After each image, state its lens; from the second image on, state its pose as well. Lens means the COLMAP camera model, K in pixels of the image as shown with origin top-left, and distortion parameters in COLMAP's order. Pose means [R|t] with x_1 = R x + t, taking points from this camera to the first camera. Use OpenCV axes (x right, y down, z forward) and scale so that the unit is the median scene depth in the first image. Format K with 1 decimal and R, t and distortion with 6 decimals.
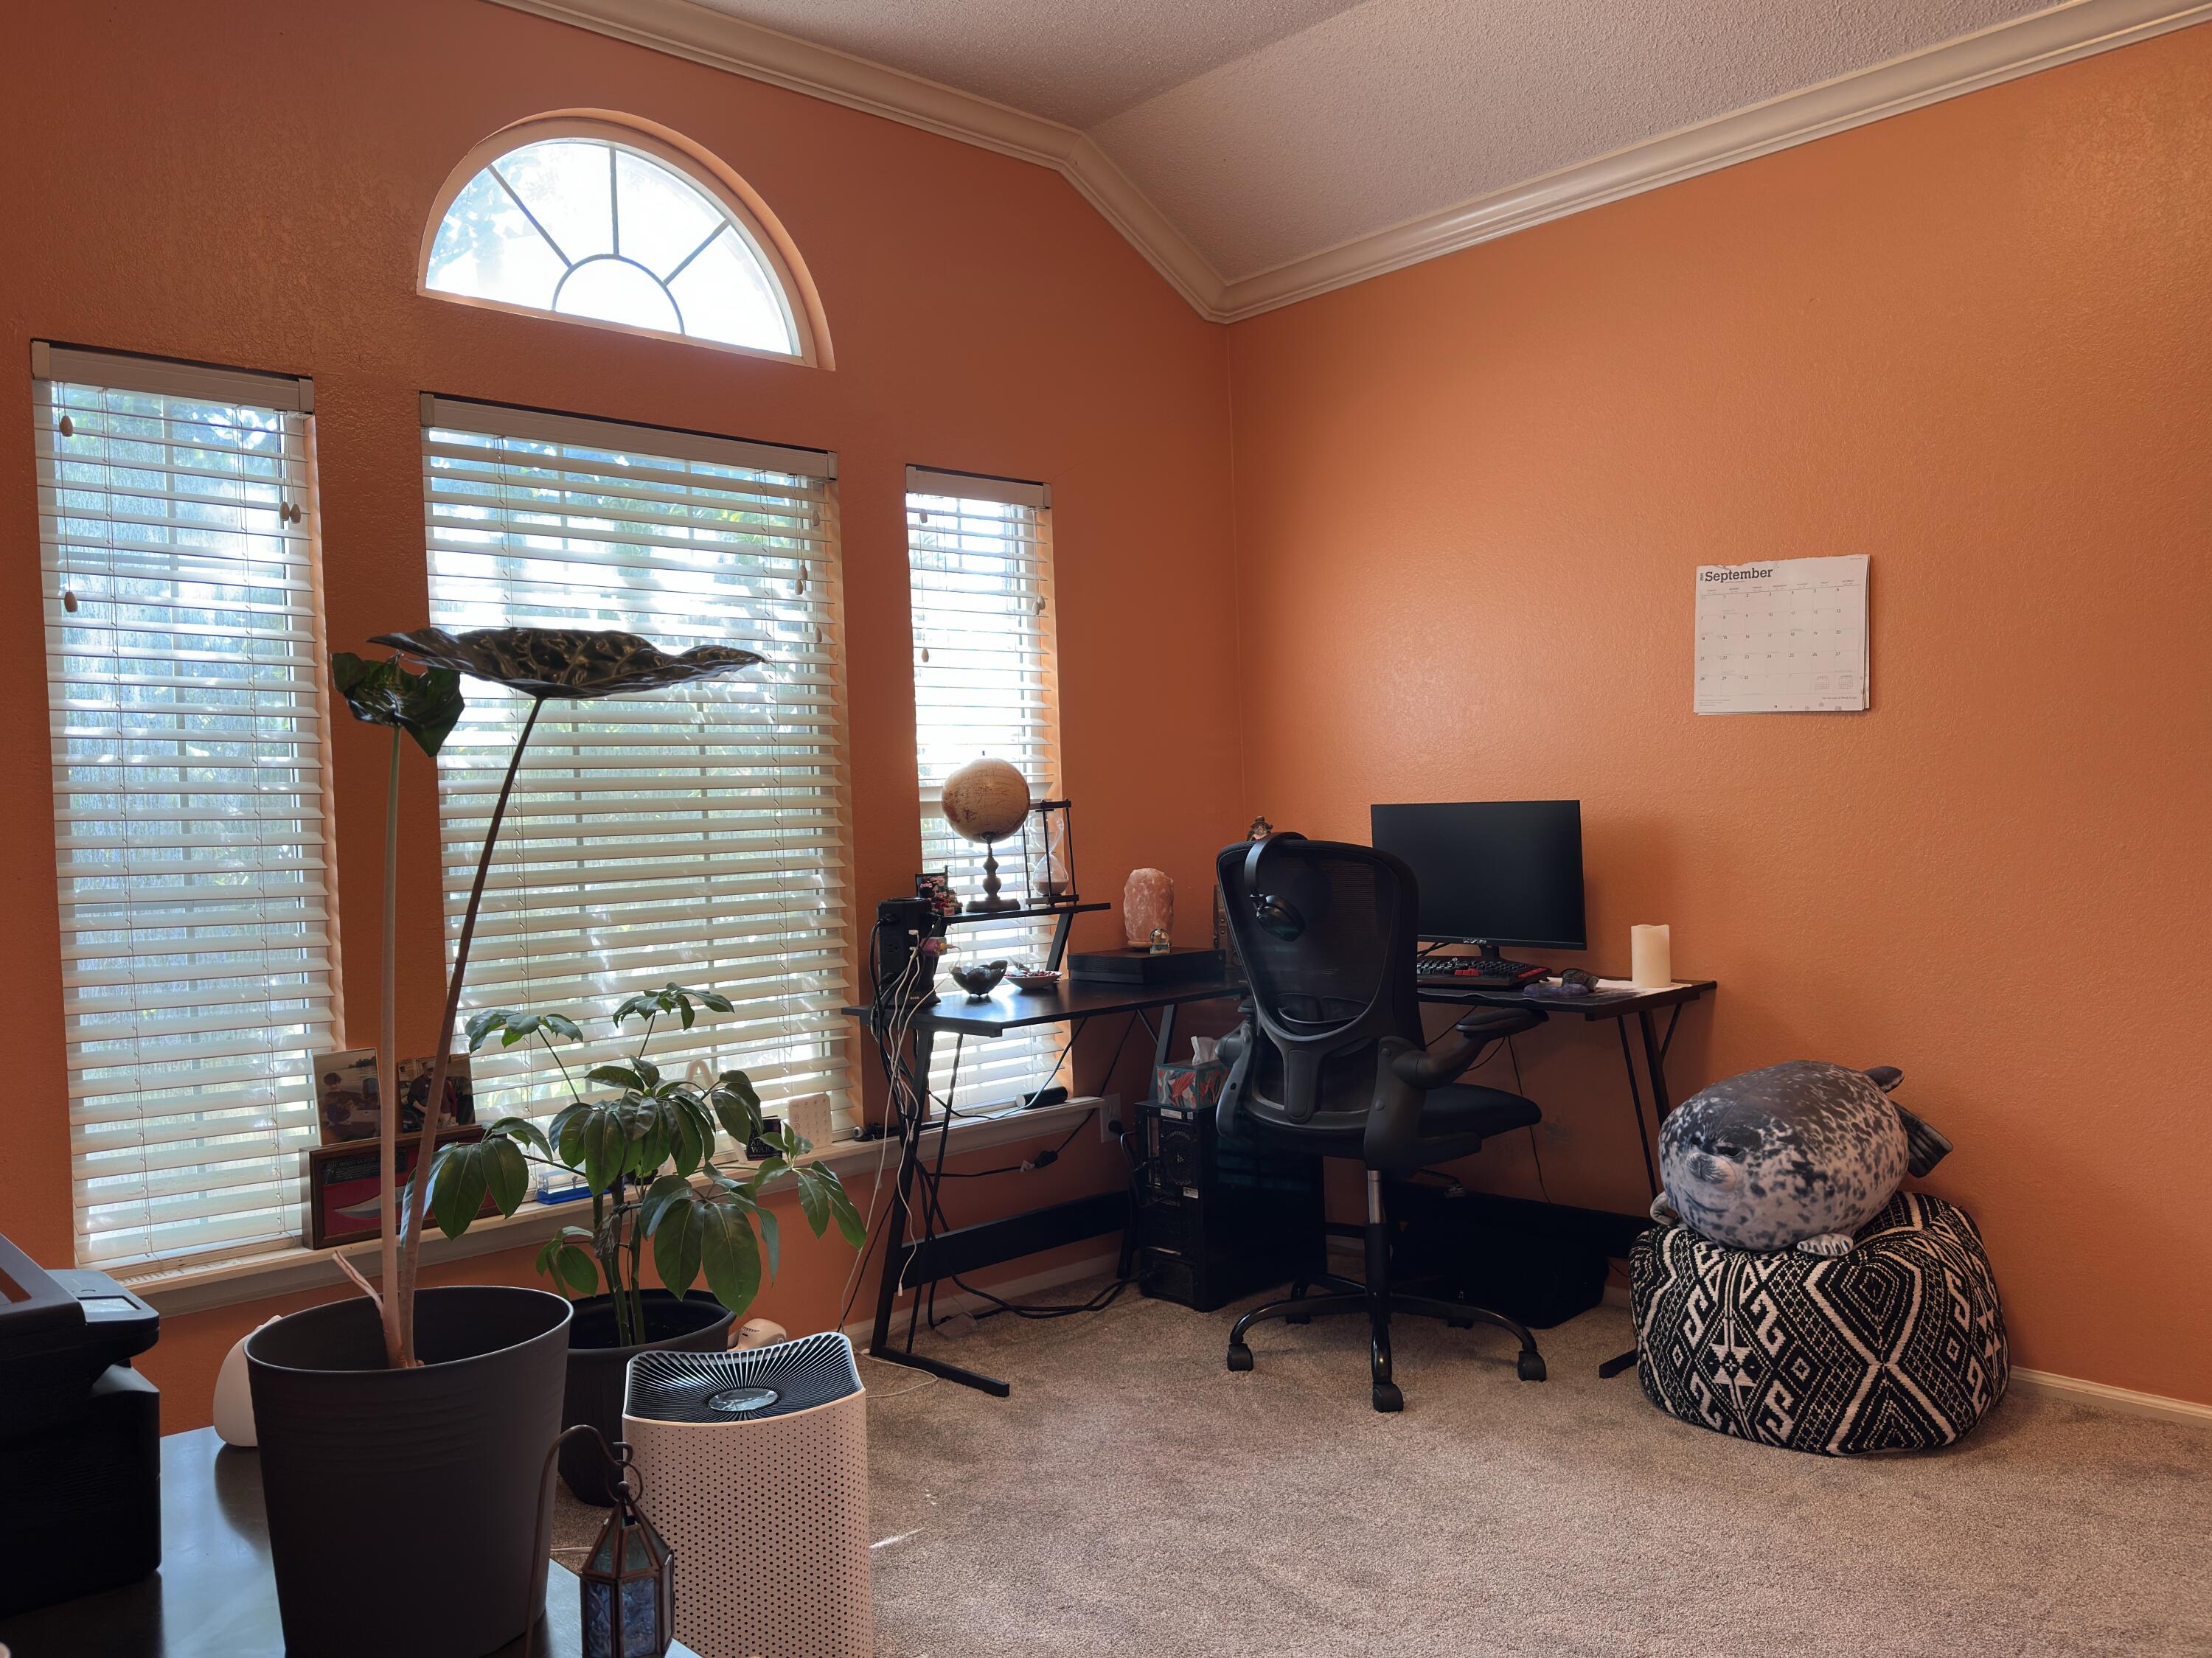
lens RADIAL K [[1744.7, 0, 1106.0], [0, 1744.7, 829.0], [0, 0, 1]] dist [-0.002553, -0.007026]
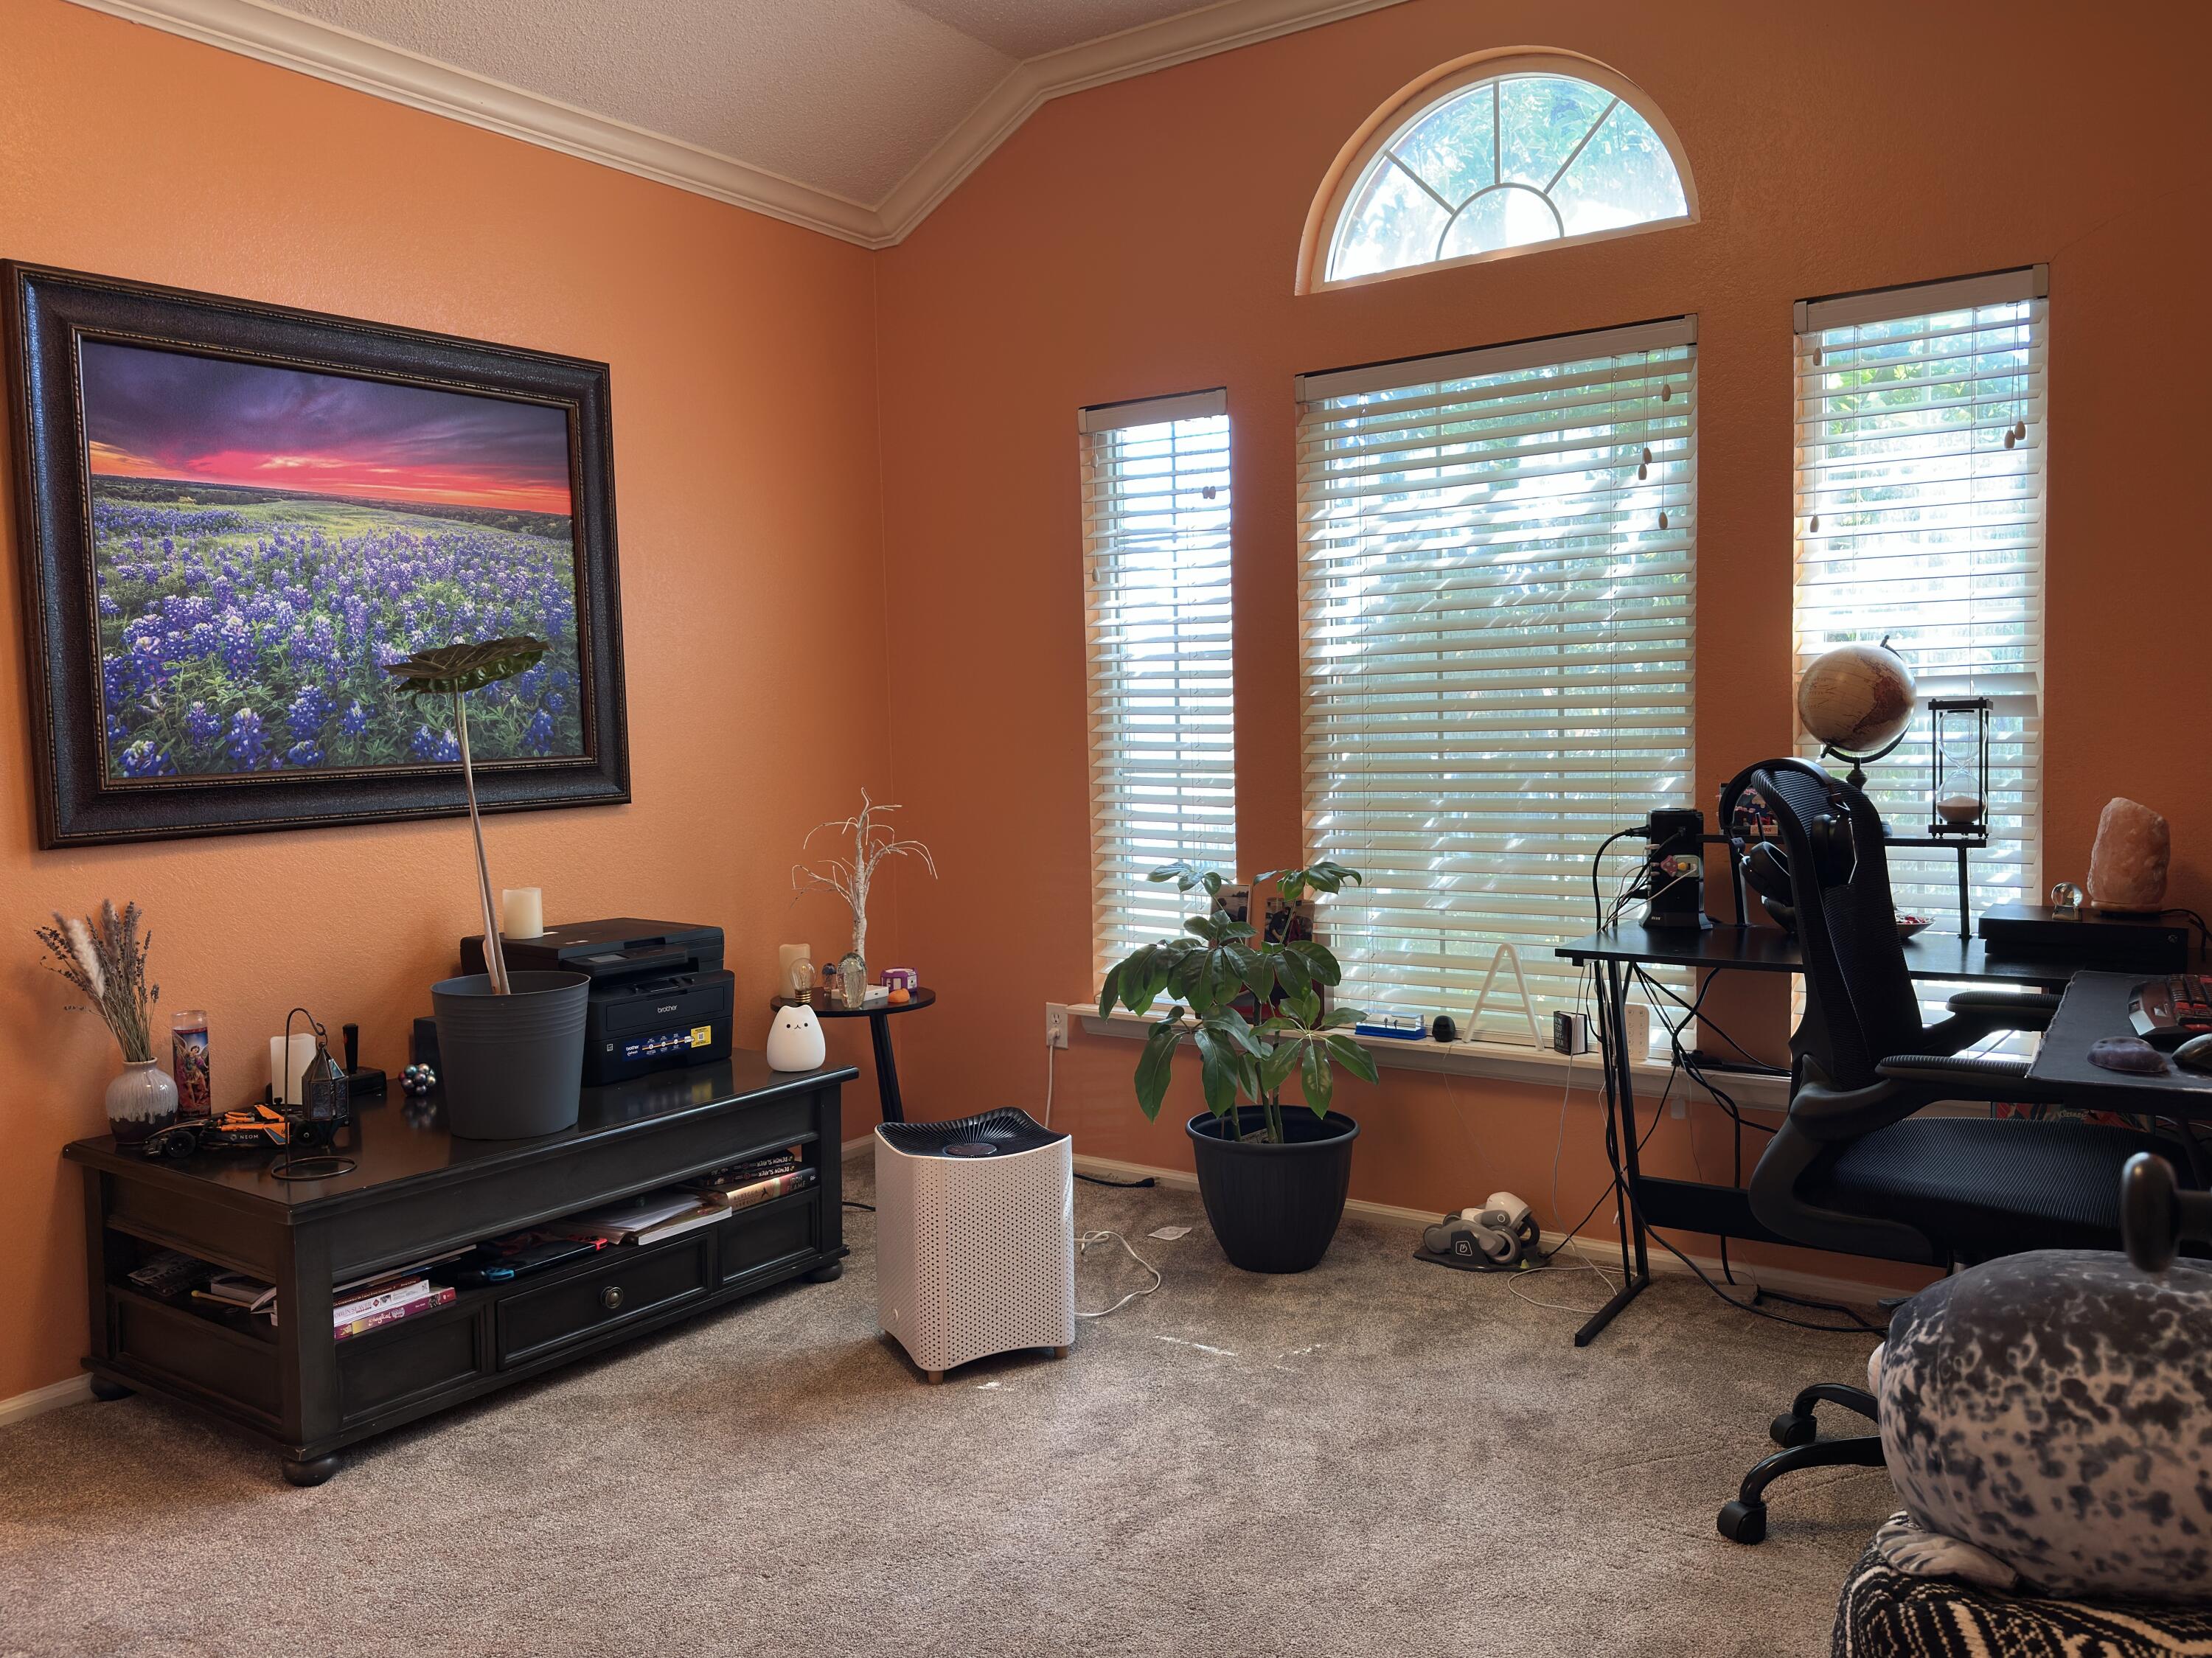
lens RADIAL K [[1746.6, 0, 1117.9], [0, 1746.6, 827.5], [0, 0, 1]] dist [0.162618, -0.285862]
pose [[0.200101, 0.088179, -0.975799, 0.851390], [0.000084, 0.995940, 0.090016, -0.039644], [0.979775, -0.018095, 0.199281, 0.609620]]
